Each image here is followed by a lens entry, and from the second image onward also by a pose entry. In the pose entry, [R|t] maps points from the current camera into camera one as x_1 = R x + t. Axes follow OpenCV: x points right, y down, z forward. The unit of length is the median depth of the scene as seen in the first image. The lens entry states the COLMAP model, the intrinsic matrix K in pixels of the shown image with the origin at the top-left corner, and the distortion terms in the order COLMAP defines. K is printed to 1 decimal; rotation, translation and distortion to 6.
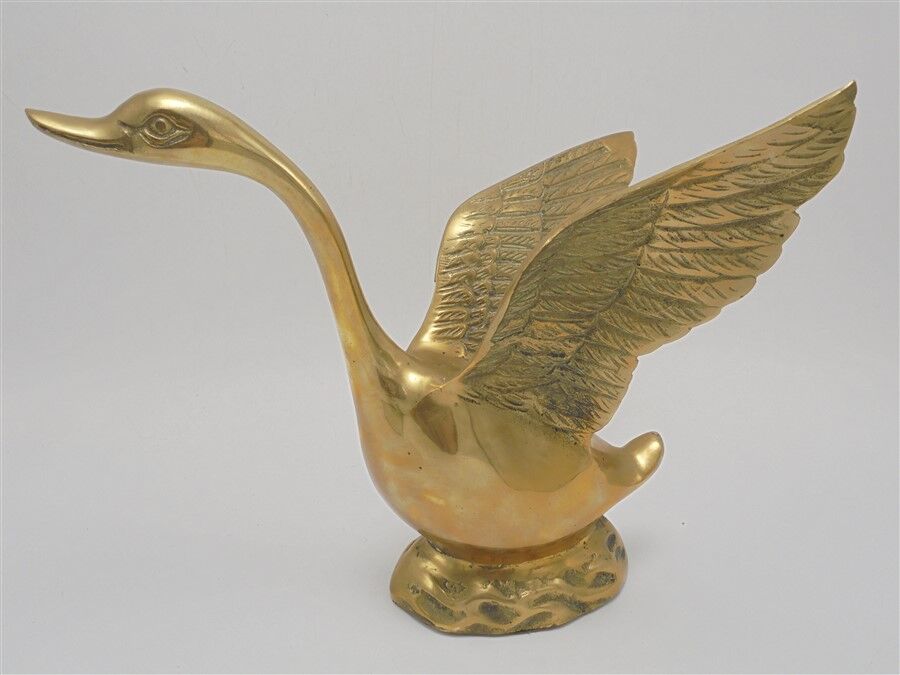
lens RADIAL K [[876.3, 0, 451.0], [0, 876.3, 337.6], [0, 0, 1]] dist [-0.027357, 0.000000]
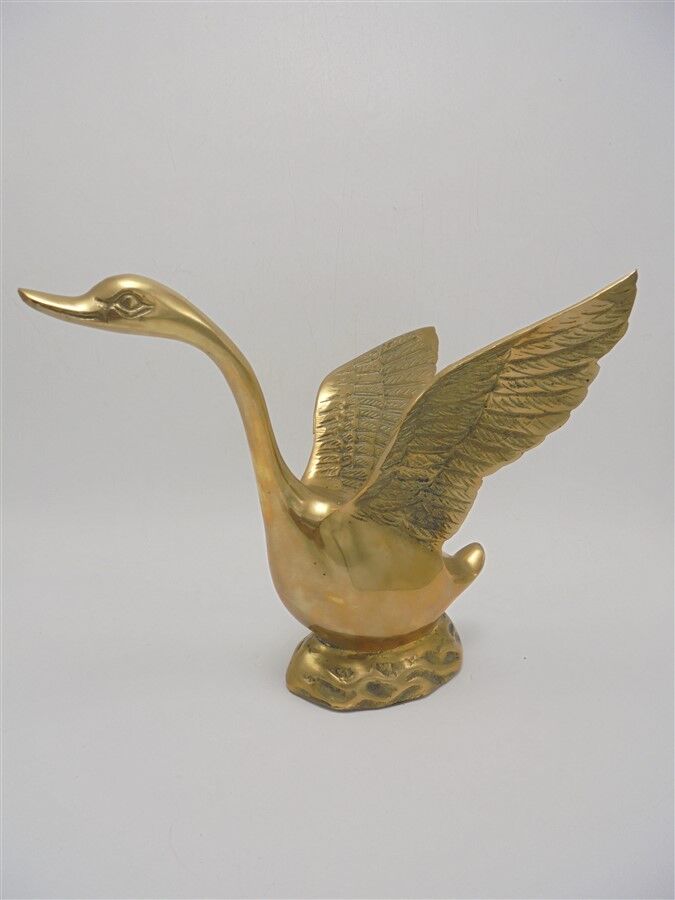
lens RADIAL K [[665.8, 0, 336.8], [0, 665.8, 448.5], [0, 0, 1]] dist [-0.057252, -0.006714]
pose [[0.983298, -0.038577, 0.177870, -0.181168], [0.056246, 0.993850, -0.095390, 0.060281], [-0.173096, 0.103801, 0.979420, 0.038582]]
